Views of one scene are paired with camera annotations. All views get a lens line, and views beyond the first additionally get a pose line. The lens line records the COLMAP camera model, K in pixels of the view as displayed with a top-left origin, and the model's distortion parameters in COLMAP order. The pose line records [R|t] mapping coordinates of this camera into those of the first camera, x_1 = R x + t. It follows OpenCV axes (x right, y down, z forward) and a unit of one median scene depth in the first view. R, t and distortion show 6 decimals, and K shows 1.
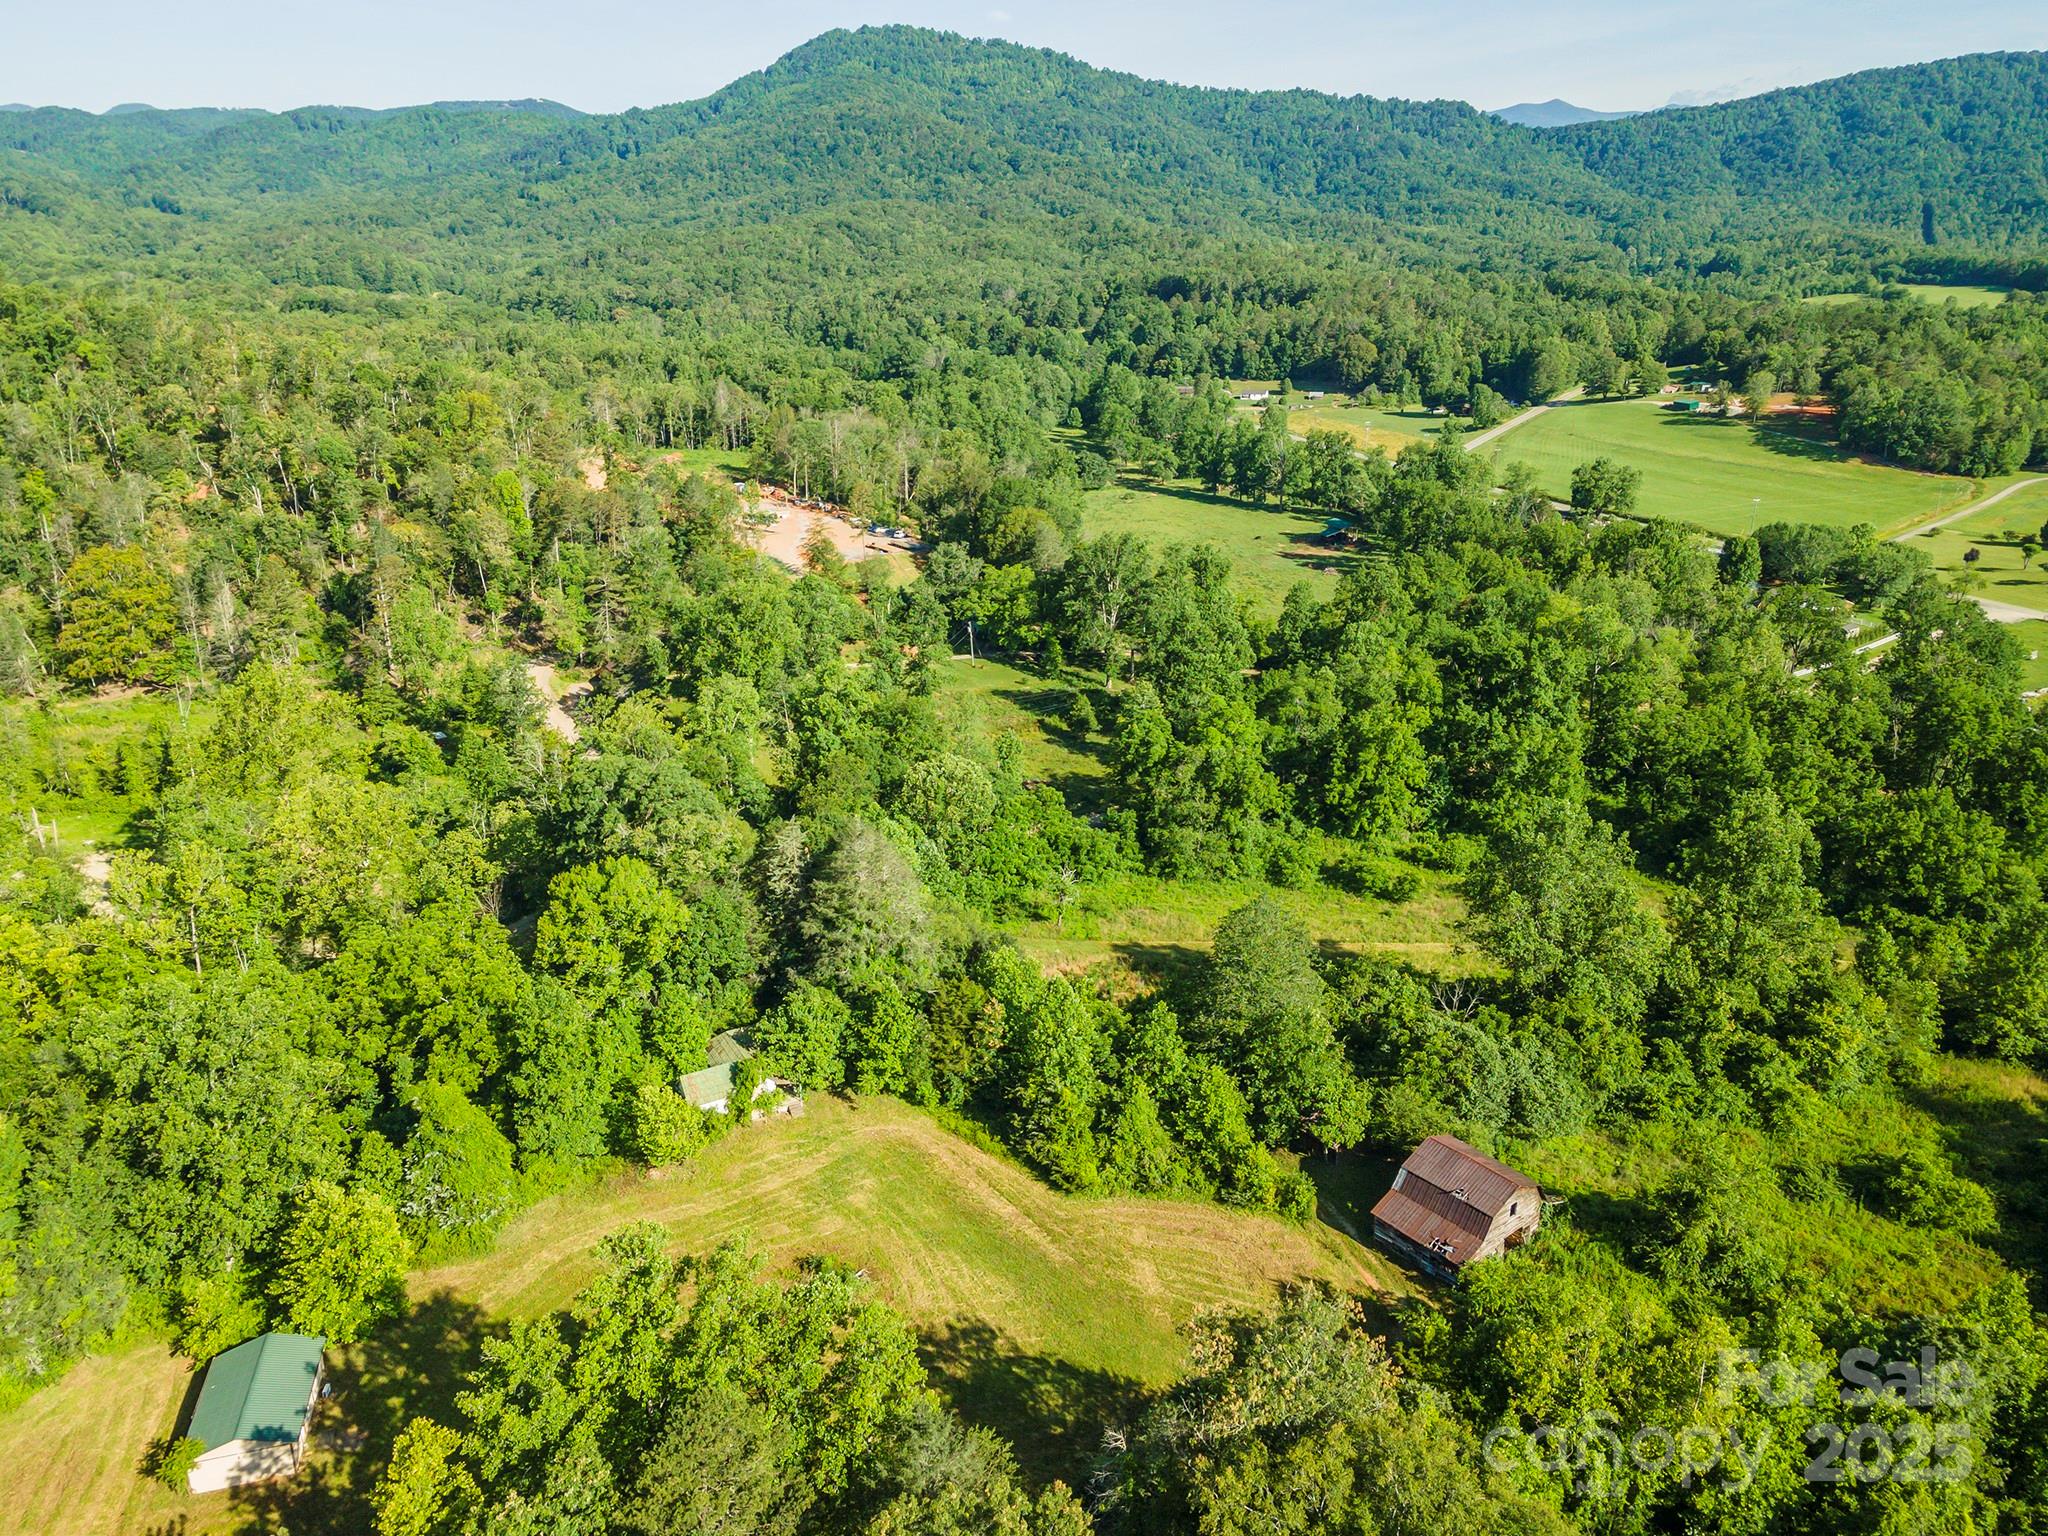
lens RADIAL K [[1490.6, 0, 1018.1], [0, 1490.6, 758.8], [0, 0, 1]] dist [0.053816, -0.011798]
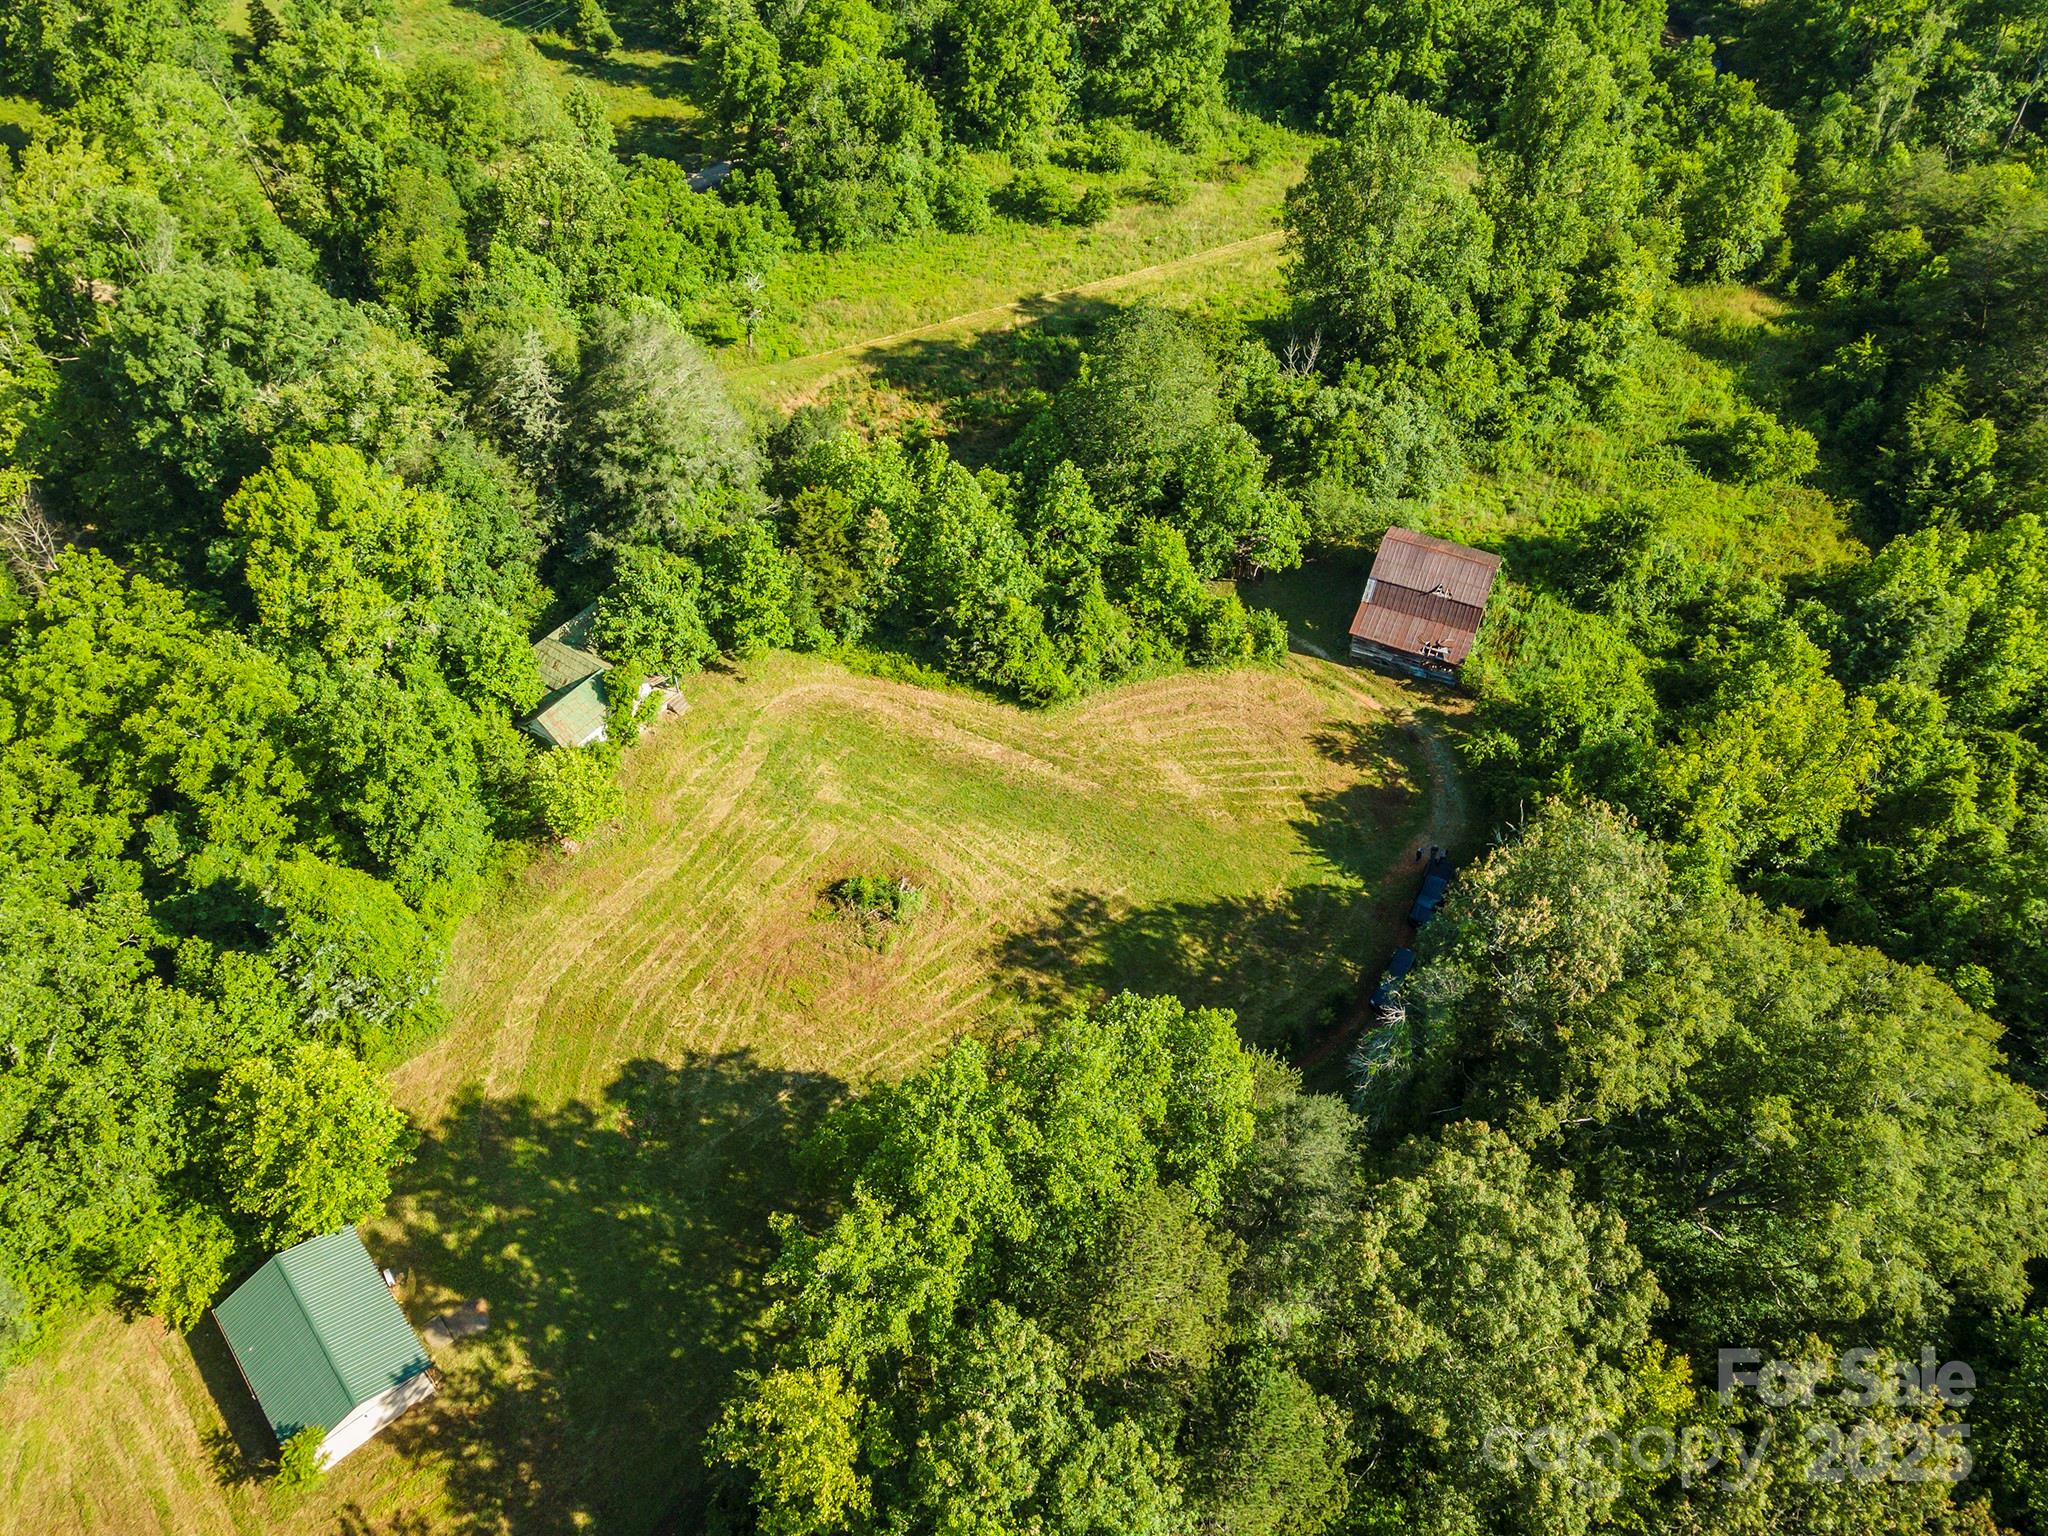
lens RADIAL K [[1490.6, 0, 1018.1], [0, 1490.6, 758.8], [0, 0, 1]] dist [0.053816, -0.011798]
pose [[0.897898, -0.316155, 0.306309, -0.235697], [0.139299, 0.864142, 0.483585, -0.100740], [-0.417583, -0.391541, 0.819951, 0.252686]]
